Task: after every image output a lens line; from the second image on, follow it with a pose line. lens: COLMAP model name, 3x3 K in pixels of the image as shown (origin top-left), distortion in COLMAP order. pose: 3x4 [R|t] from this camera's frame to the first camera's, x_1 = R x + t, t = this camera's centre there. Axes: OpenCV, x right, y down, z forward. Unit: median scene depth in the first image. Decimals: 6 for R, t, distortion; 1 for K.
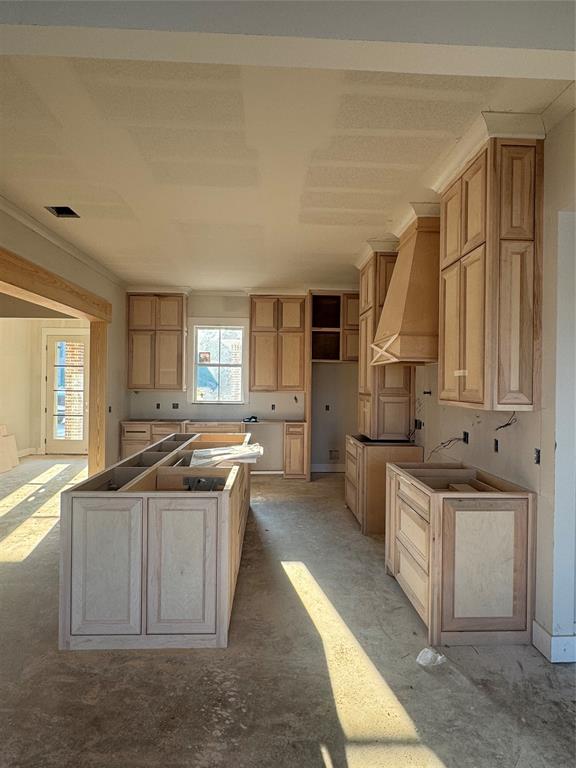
lens RADIAL K [[450.9, 0, 289.0], [0, 450.9, 381.4], [0, 0, 1]] dist [0.000534, 0.000030]
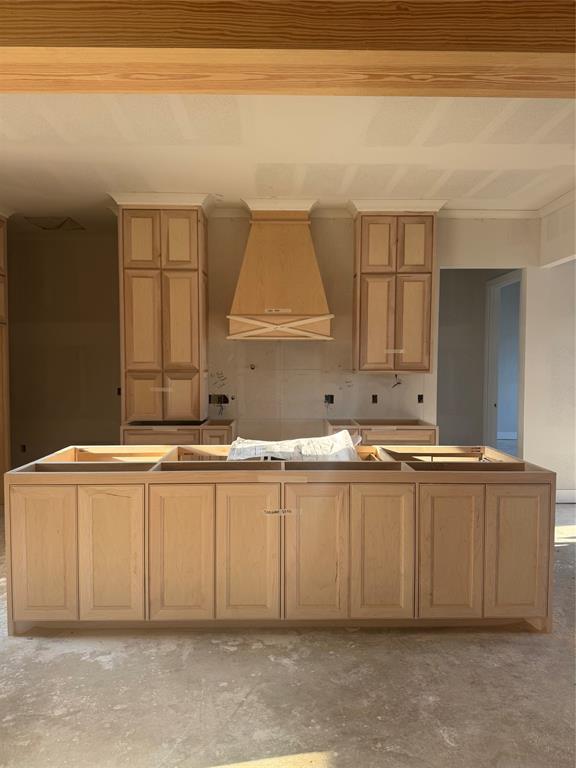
lens RADIAL K [[542.1, 0, 287.6], [0, 542.1, 389.2], [0, 0, 1]] dist [0.035806, -0.036631]
pose [[0.024285, -0.061358, 0.997820, -0.608301], [-0.005250, 0.998093, 0.061503, -0.000576], [-0.999691, -0.006732, 0.023917, 0.560226]]
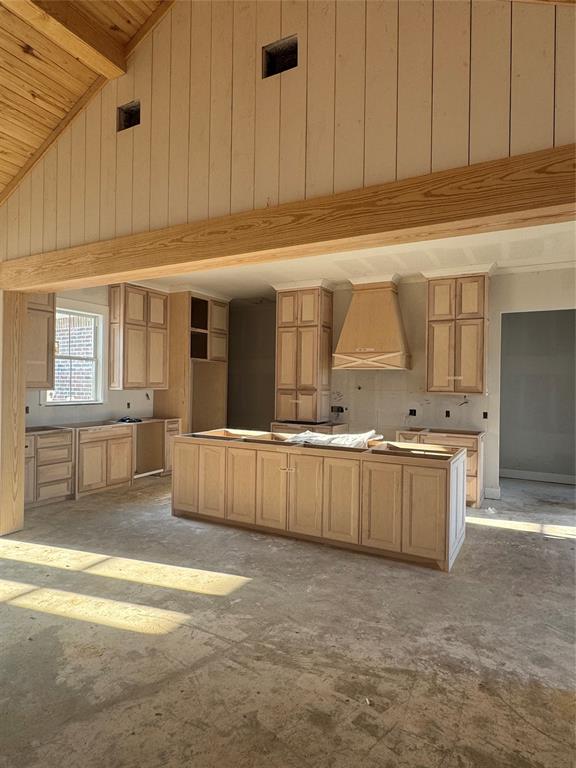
lens RADIAL K [[450.9, 0, 288.5], [0, 450.9, 382.7], [0, 0, 1]] dist [0.000534, 0.000030]
pose [[0.518814, -0.004261, 0.854876, -0.721418], [-0.011064, 0.999870, 0.011699, -0.005153], [-0.854815, -0.015528, 0.518700, 0.254776]]
